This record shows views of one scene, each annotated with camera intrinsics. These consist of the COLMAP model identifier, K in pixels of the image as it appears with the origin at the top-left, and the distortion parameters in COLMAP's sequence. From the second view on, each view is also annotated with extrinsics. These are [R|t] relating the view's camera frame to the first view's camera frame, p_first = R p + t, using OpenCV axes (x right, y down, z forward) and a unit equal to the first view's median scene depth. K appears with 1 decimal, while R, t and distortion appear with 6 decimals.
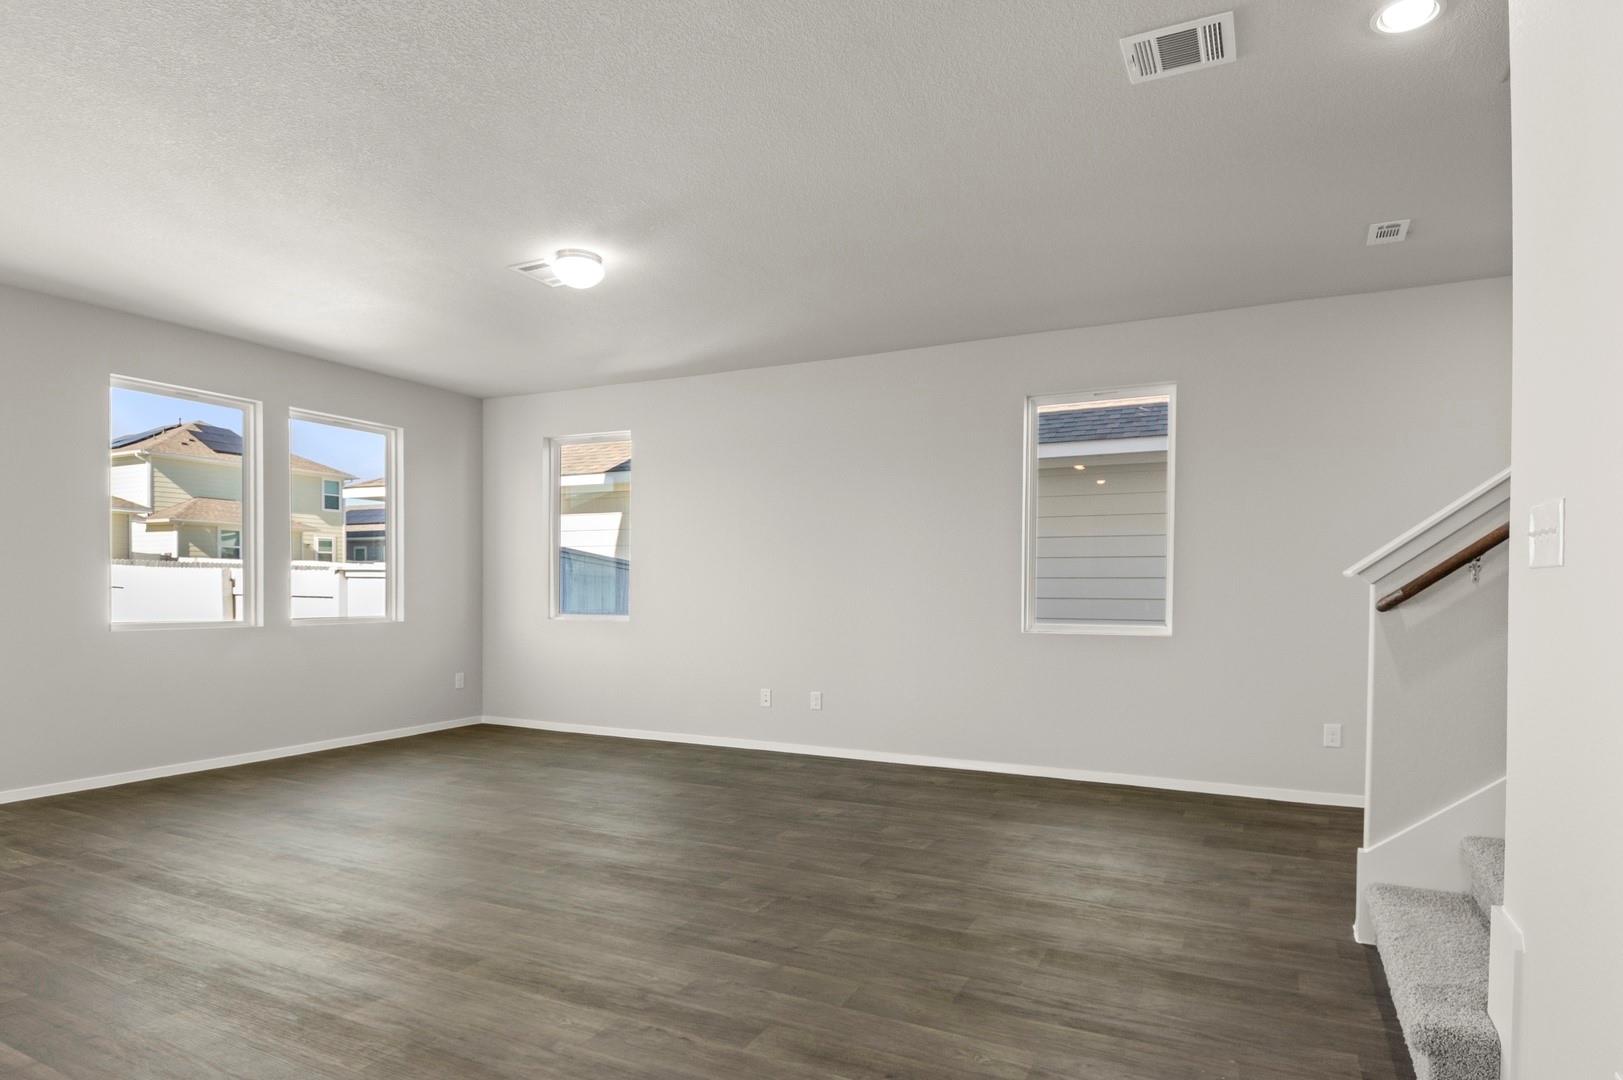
lens RADIAL K [[935.8, 0, 826.2], [0, 935.8, 584.4], [0, 0, 1]] dist [0.026682, 0.000355]
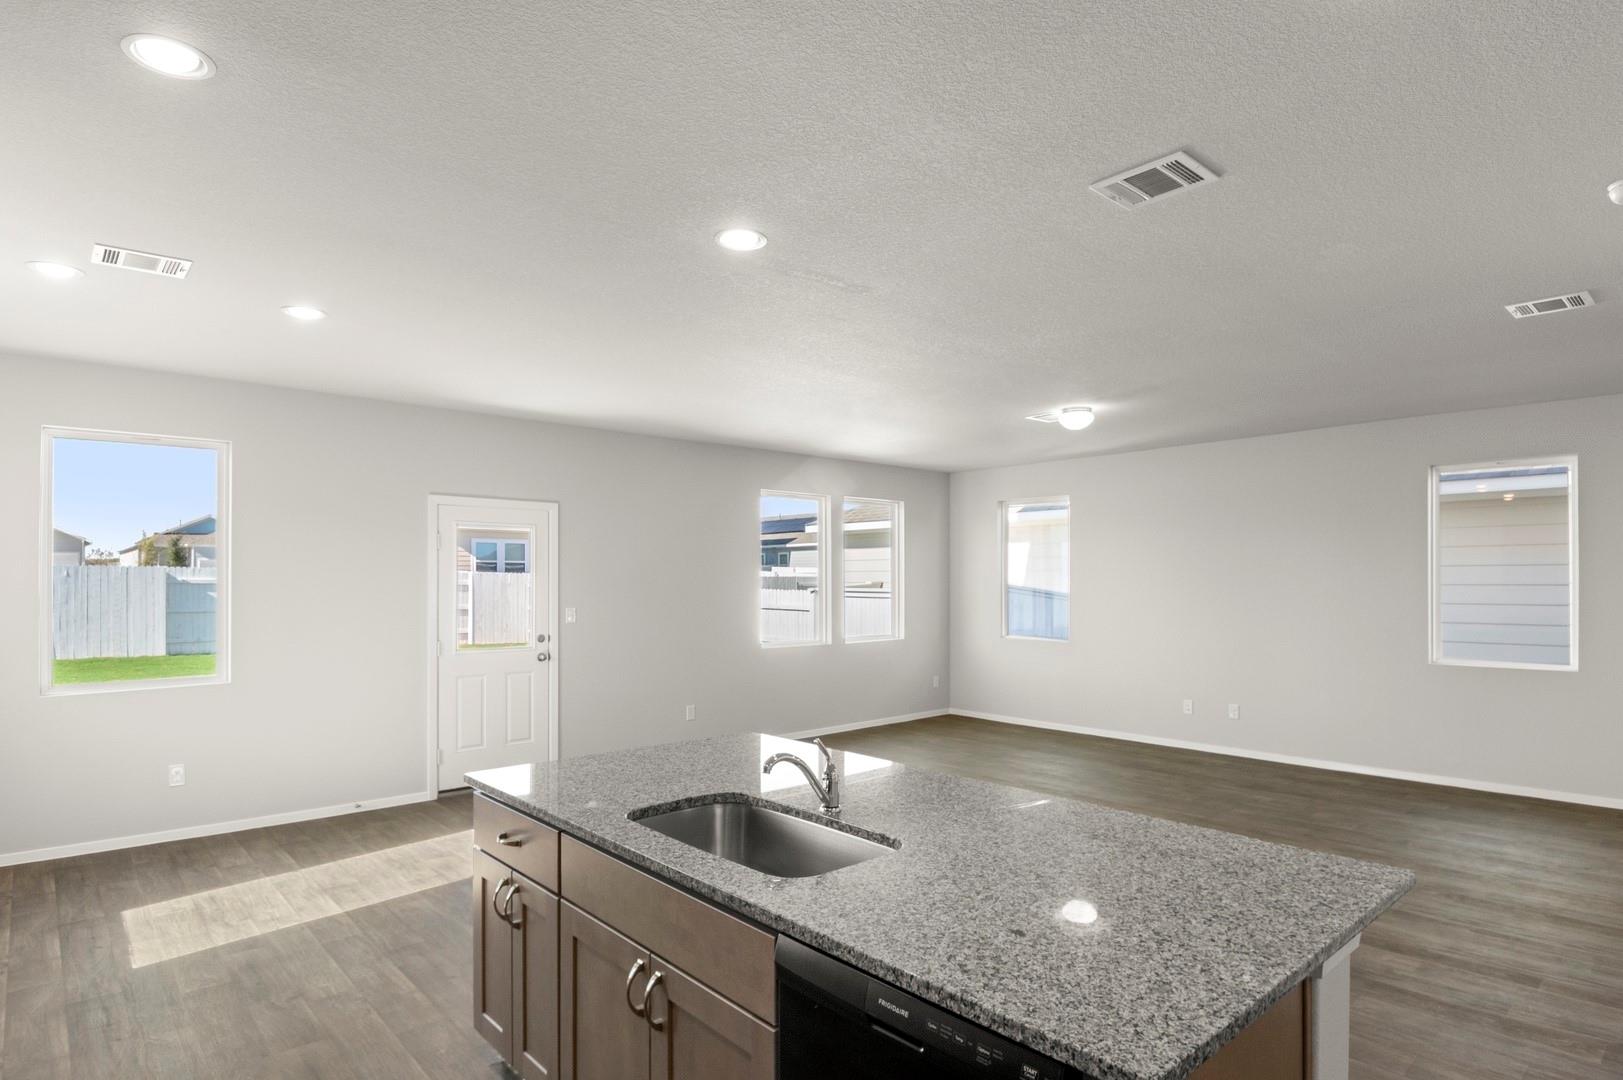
lens RADIAL K [[893.7, 0, 827.9], [0, 893.7, 570.4], [0, 0, 1]] dist [0.023709, -0.025597]
pose [[0.931700, -0.010816, -0.363069, -0.127537], [0.007621, 0.999919, -0.010232, -0.090266], [0.363150, 0.006767, 0.931706, -0.504396]]
